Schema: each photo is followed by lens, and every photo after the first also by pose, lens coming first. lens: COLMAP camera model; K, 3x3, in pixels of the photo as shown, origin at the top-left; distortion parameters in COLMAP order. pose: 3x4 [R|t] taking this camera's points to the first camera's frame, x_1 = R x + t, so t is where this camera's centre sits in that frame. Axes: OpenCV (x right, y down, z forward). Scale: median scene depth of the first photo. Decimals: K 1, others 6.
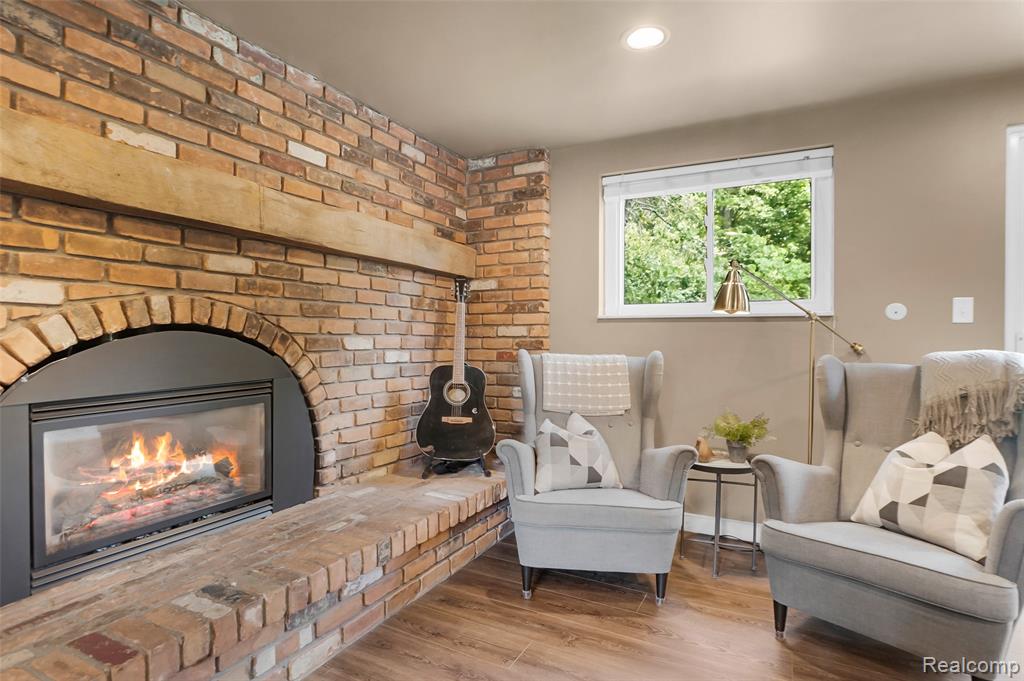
lens RADIAL K [[527.4, 0, 511.8], [0, 527.4, 348.7], [0, 0, 1]] dist [-0.030206, 0.022676]
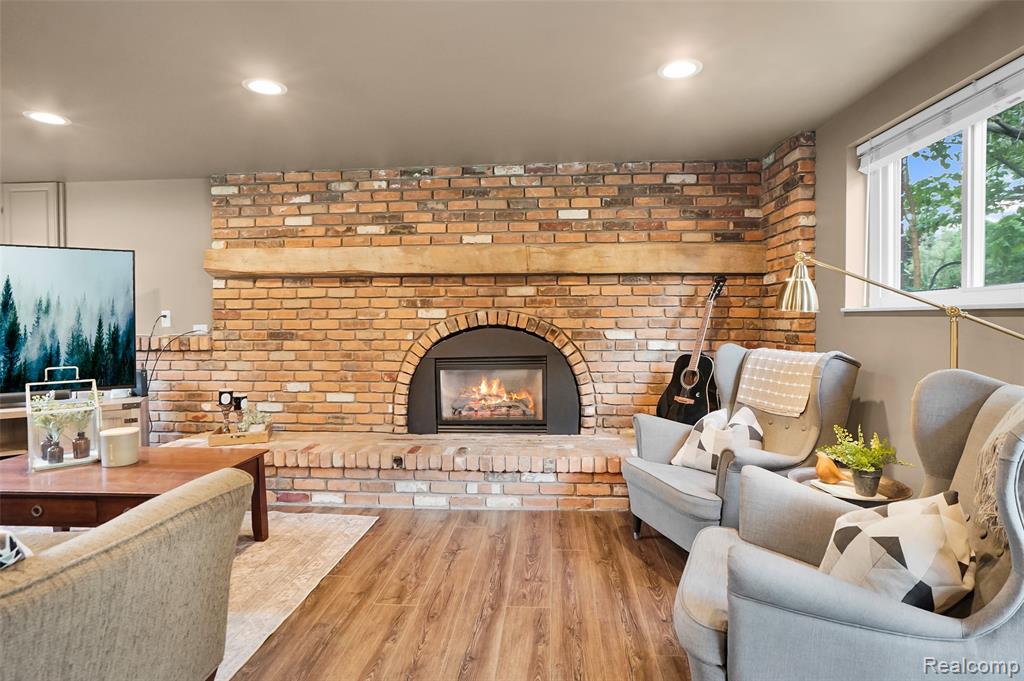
lens RADIAL K [[509.5, 0, 512.0], [0, 509.5, 340.5], [0, 0, 1]] dist [-0.029818, 0.001595]
pose [[0.416815, 0.030637, -0.908475, 0.953399], [-0.012583, 0.999531, 0.027934, -0.034194], [0.908904, -0.000212, 0.417005, 0.202155]]
